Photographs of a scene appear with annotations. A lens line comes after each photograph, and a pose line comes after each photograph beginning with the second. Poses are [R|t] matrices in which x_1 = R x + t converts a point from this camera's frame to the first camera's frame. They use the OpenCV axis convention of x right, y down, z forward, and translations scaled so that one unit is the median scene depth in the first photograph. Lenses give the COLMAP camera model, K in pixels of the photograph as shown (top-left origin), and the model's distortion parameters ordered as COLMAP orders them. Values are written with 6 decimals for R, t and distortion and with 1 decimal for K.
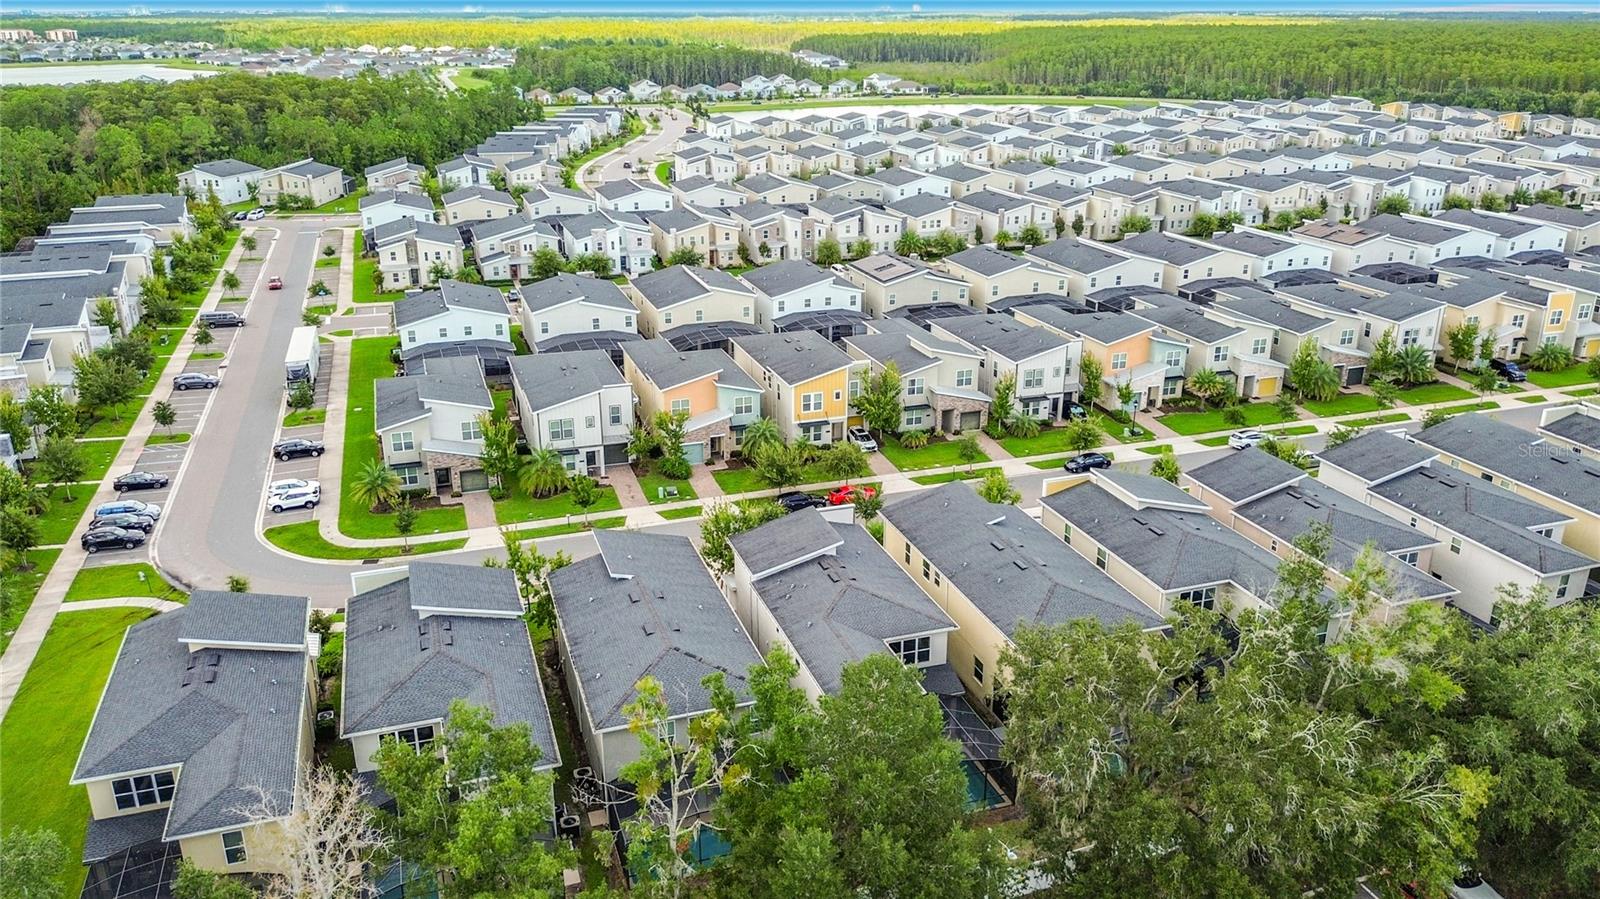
lens RADIAL K [[1165.2, 0, 800.0], [0, 1165.2, 449.5], [0, 0, 1]] dist [0.034189, -0.061536]
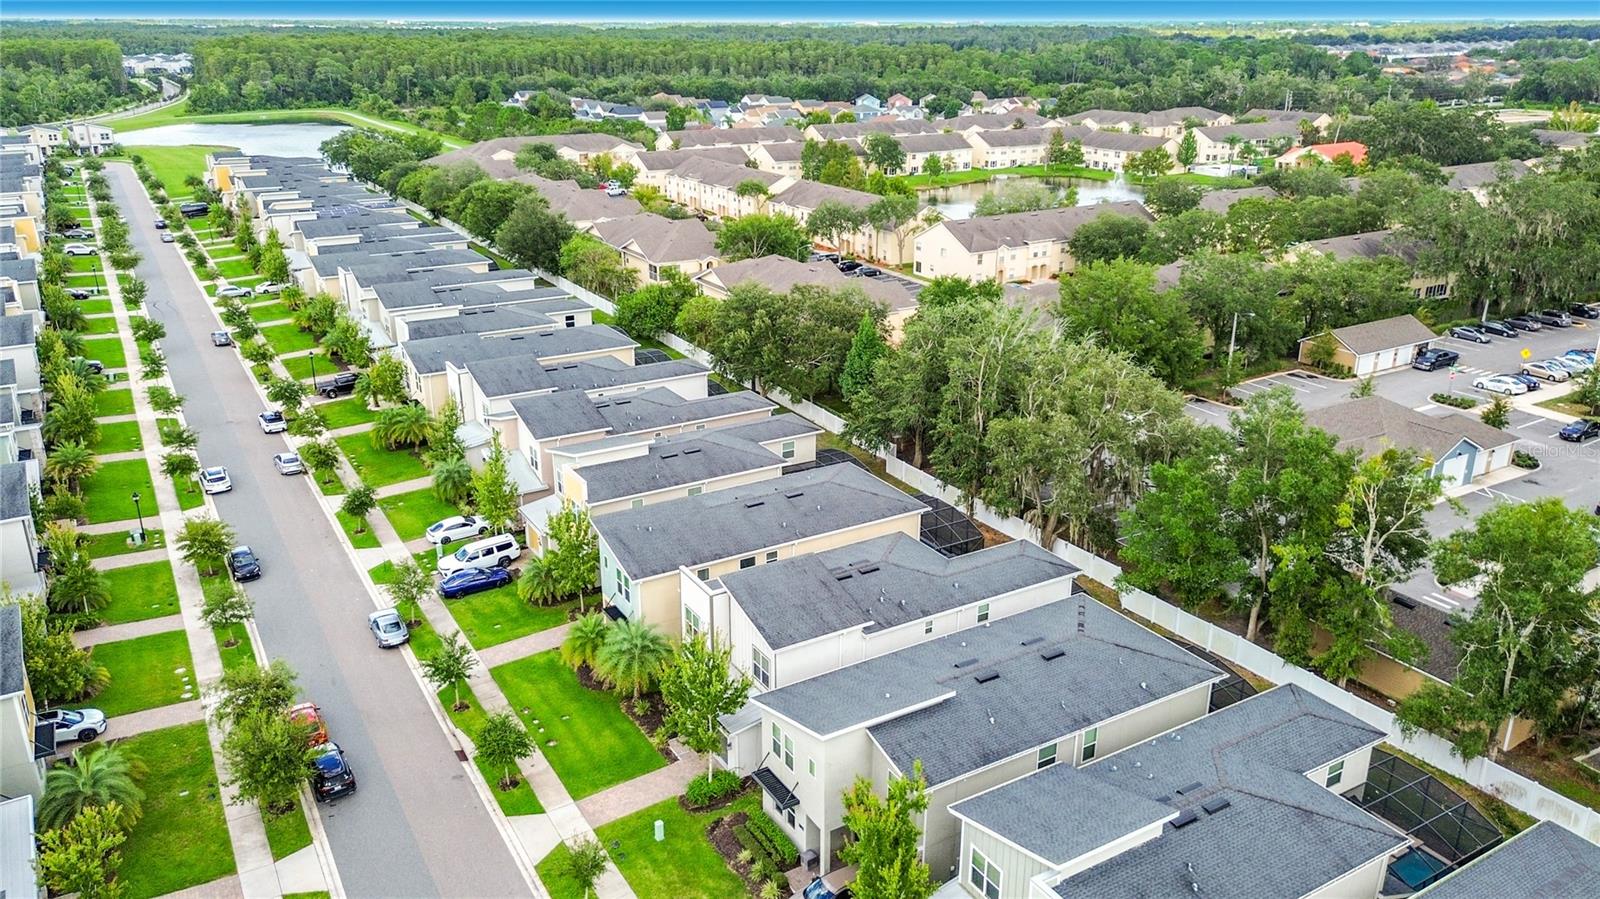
lens RADIAL K [[1149.5, 0, 800.0], [0, 1149.5, 449.5], [0, 0, 1]] dist [0.046602, -0.040544]
pose [[-0.191310, -0.339875, 0.920807, -0.281924], [0.345088, 0.854951, 0.387264, -0.126454], [-0.918866, 0.391847, -0.046274, 0.398782]]
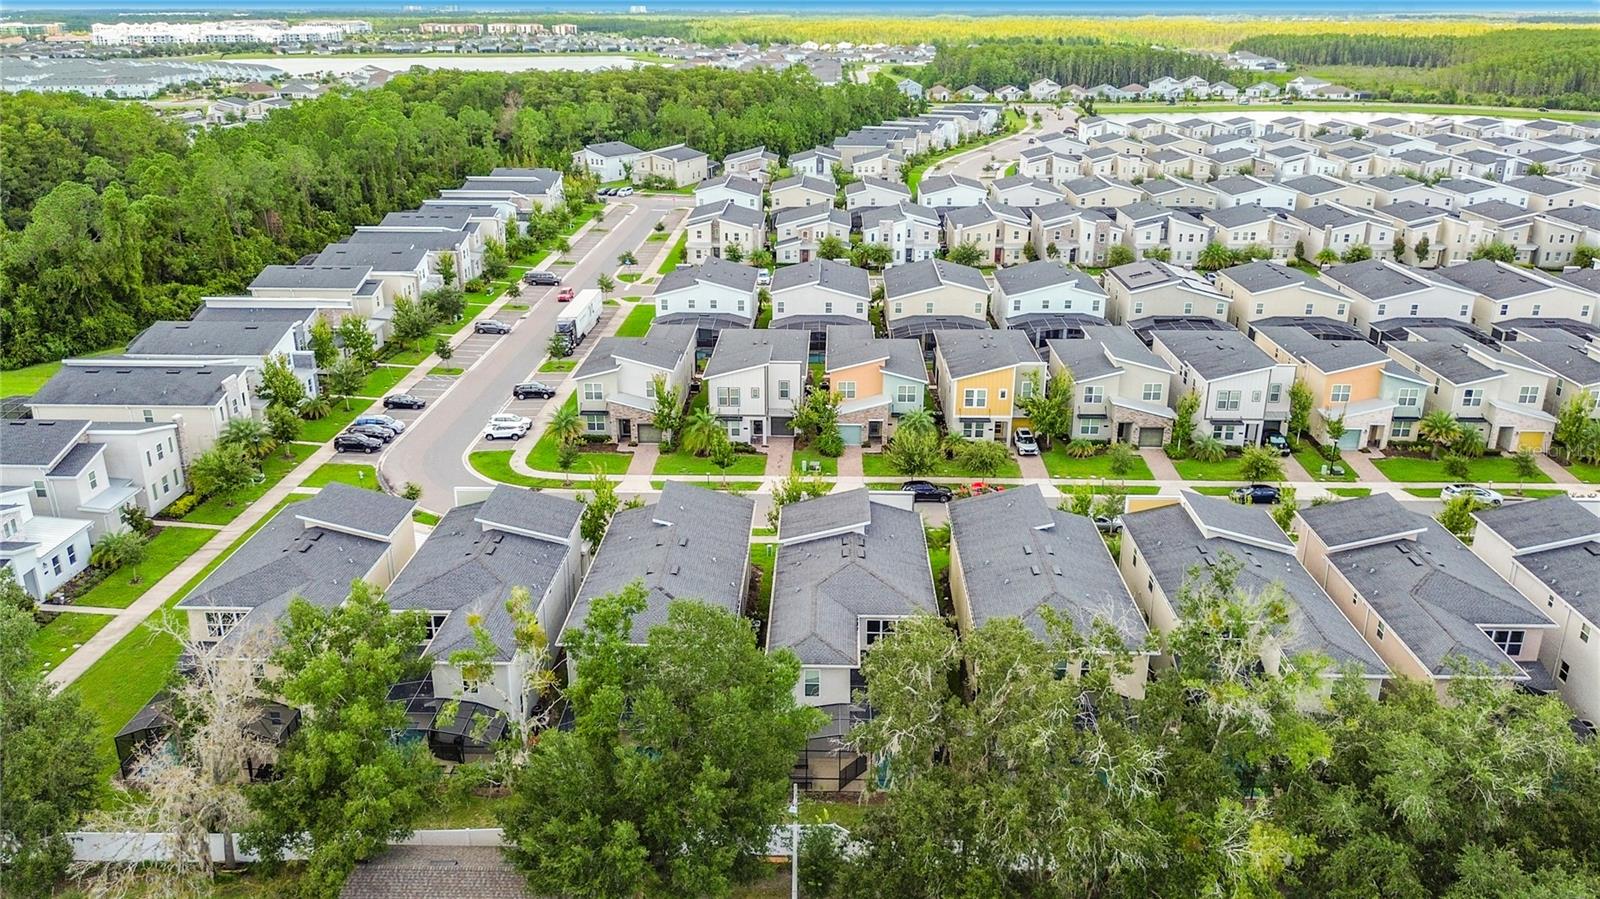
lens RADIAL K [[1165.2, 0, 800.0], [0, 1165.2, 449.5], [0, 0, 1]] dist [0.034189, -0.061536]
pose [[0.938579, 0.122742, -0.322497, 0.117569], [-0.122440, 0.992247, 0.021305, 0.000243], [0.322611, 0.019490, 0.946331, -0.000777]]
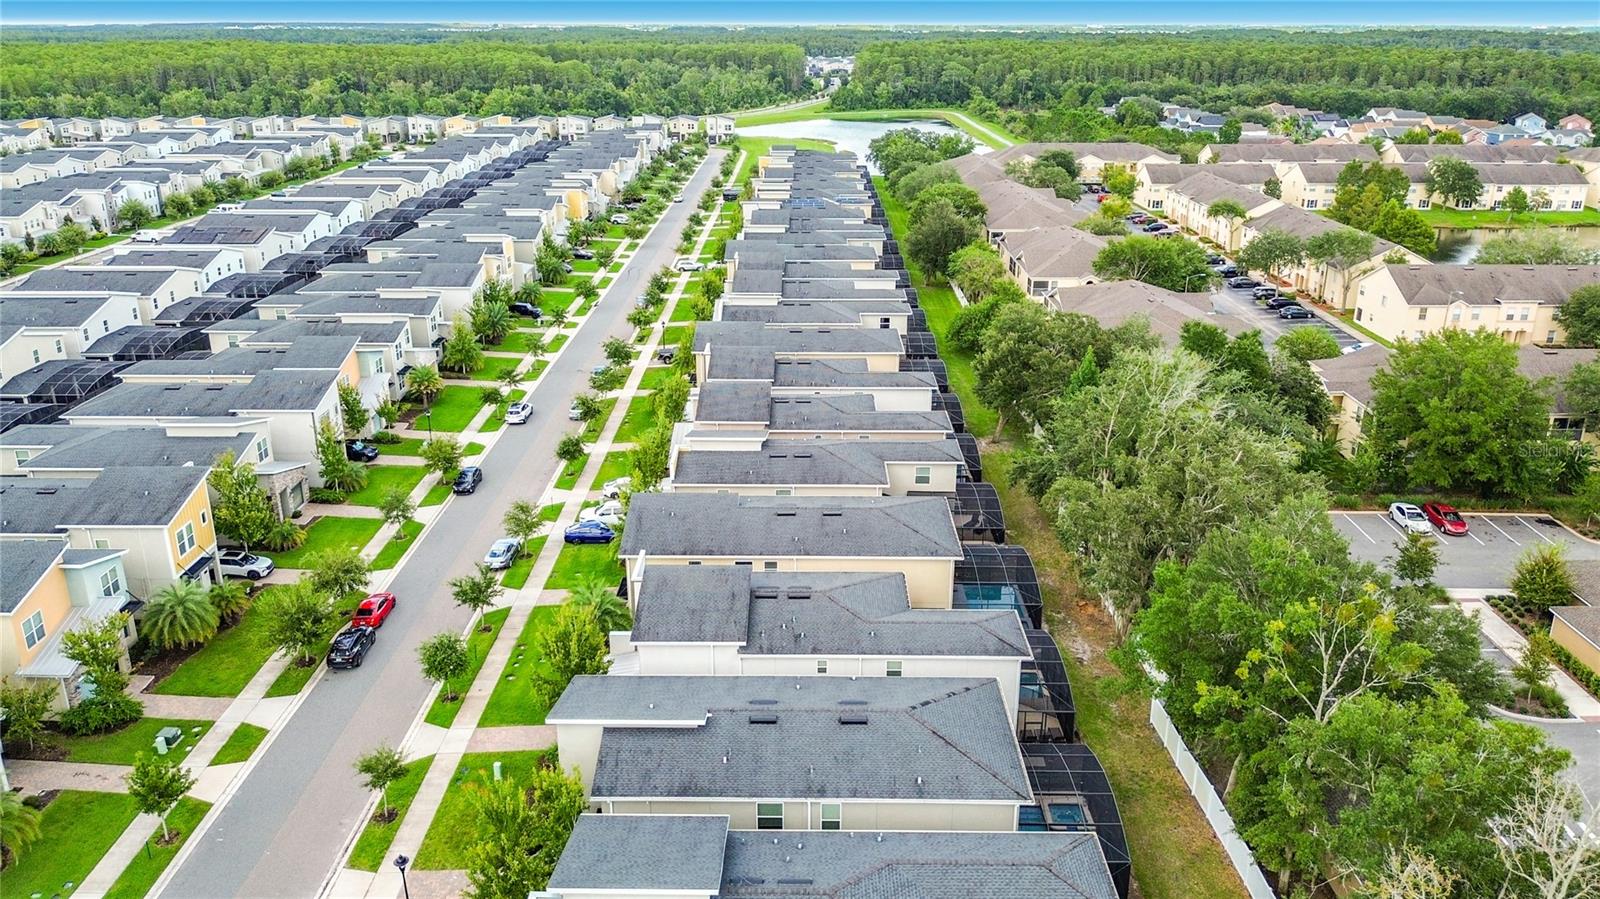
lens RADIAL K [[1165.2, 0, 800.0], [0, 1165.2, 449.5], [0, 0, 1]] dist [0.034189, -0.061536]
pose [[0.342299, -0.319759, 0.883507, -0.269396], [0.329348, 0.921484, 0.205904, -0.066054], [-0.879978, 0.220500, 0.420735, 0.227238]]
